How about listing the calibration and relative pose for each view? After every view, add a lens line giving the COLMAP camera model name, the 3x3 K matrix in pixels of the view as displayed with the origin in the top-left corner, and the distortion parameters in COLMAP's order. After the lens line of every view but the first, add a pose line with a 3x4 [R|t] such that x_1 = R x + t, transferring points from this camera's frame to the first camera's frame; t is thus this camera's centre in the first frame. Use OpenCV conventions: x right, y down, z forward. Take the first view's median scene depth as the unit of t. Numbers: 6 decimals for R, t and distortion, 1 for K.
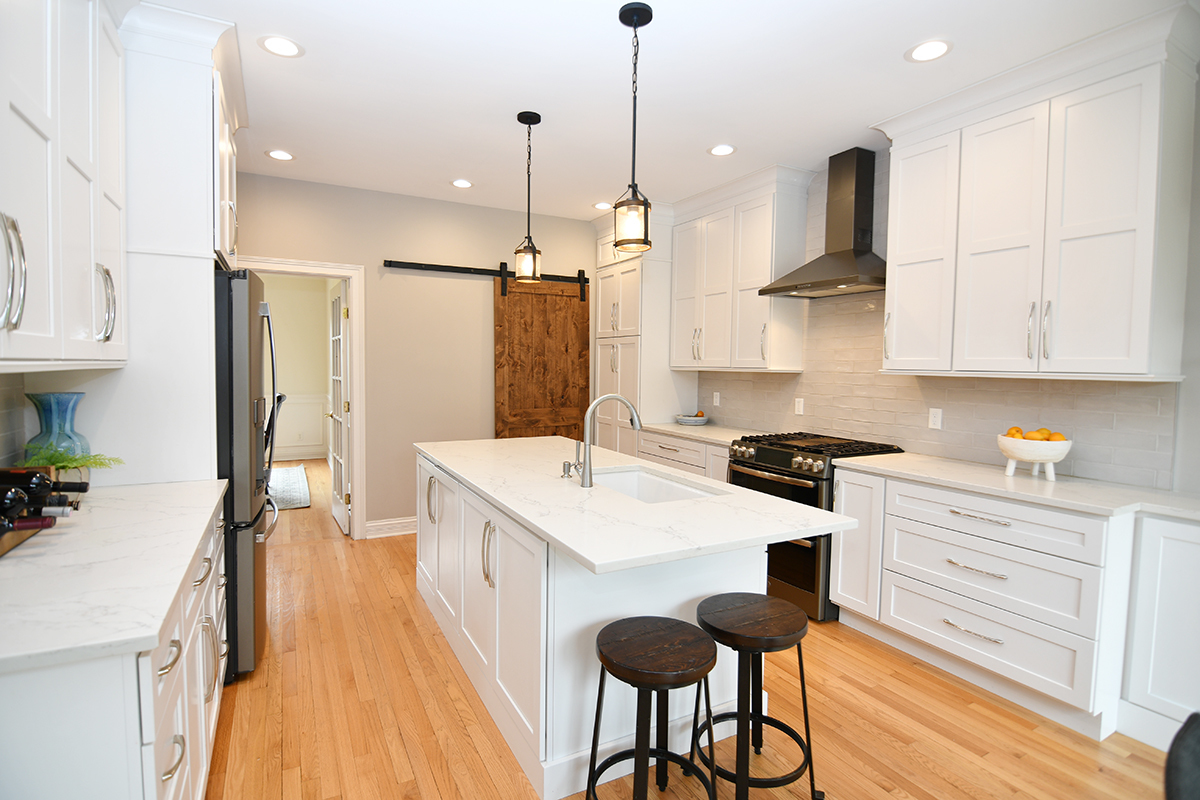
lens RADIAL K [[579.8, 0, 595.2], [0, 579.8, 397.6], [0, 0, 1]] dist [-0.005323, -0.000132]
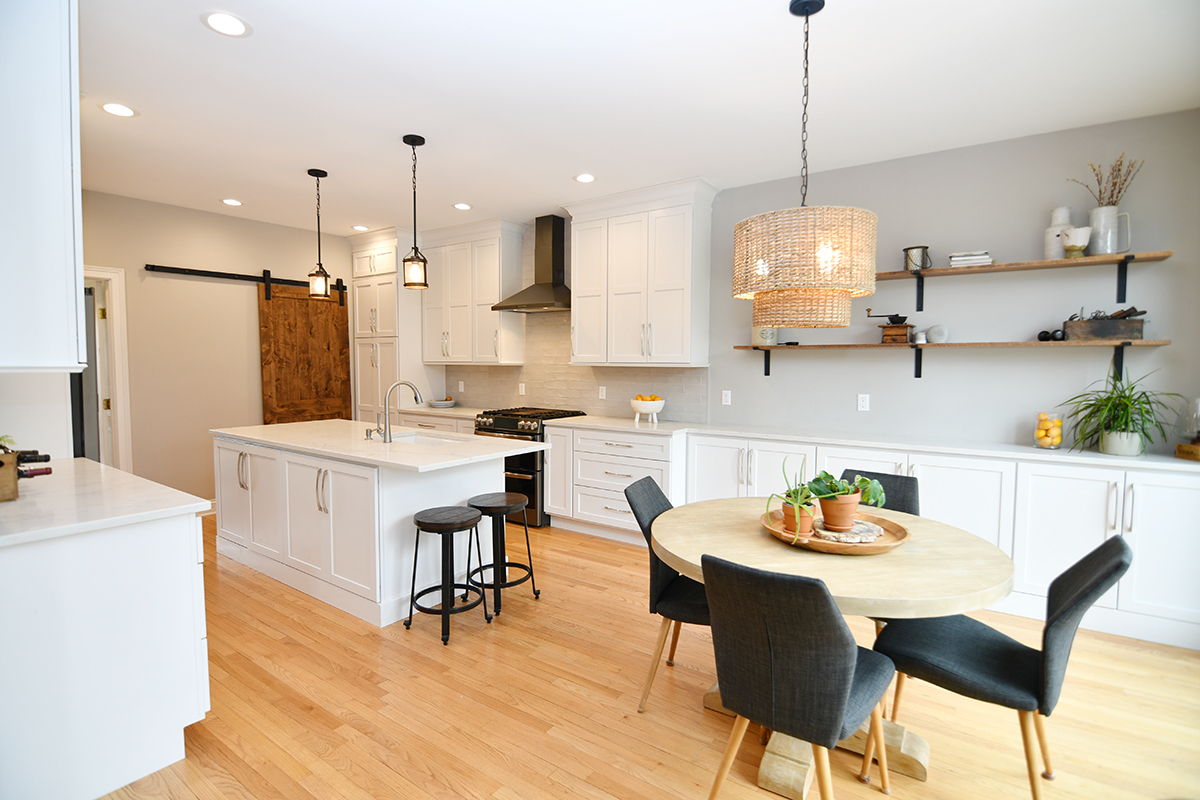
lens RADIAL K [[579.8, 0, 591.5], [0, 579.8, 394.6], [0, 0, 1]] dist [-0.005323, -0.000132]
pose [[0.898931, -0.035138, 0.436678, -0.137227], [0.032583, 0.999380, 0.013342, 0.018751], [-0.436876, 0.002234, 0.899519, -0.418578]]
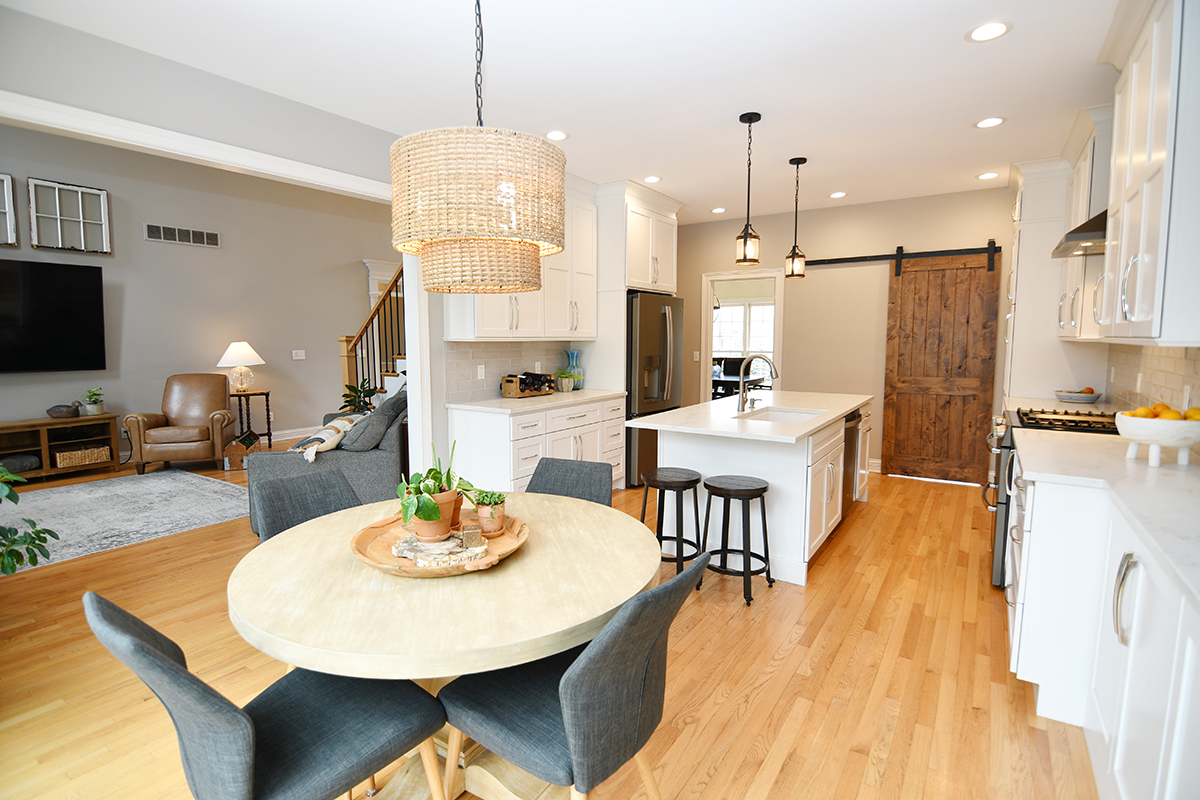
lens RADIAL K [[579.8, 0, 598.7], [0, 579.8, 395.1], [0, 0, 1]] dist [-0.005323, -0.000132]
pose [[0.475751, 0.075804, -0.876308, 0.874430], [-0.041736, 0.997103, 0.063594, 0.015298], [0.878589, 0.006319, 0.477536, -0.090692]]
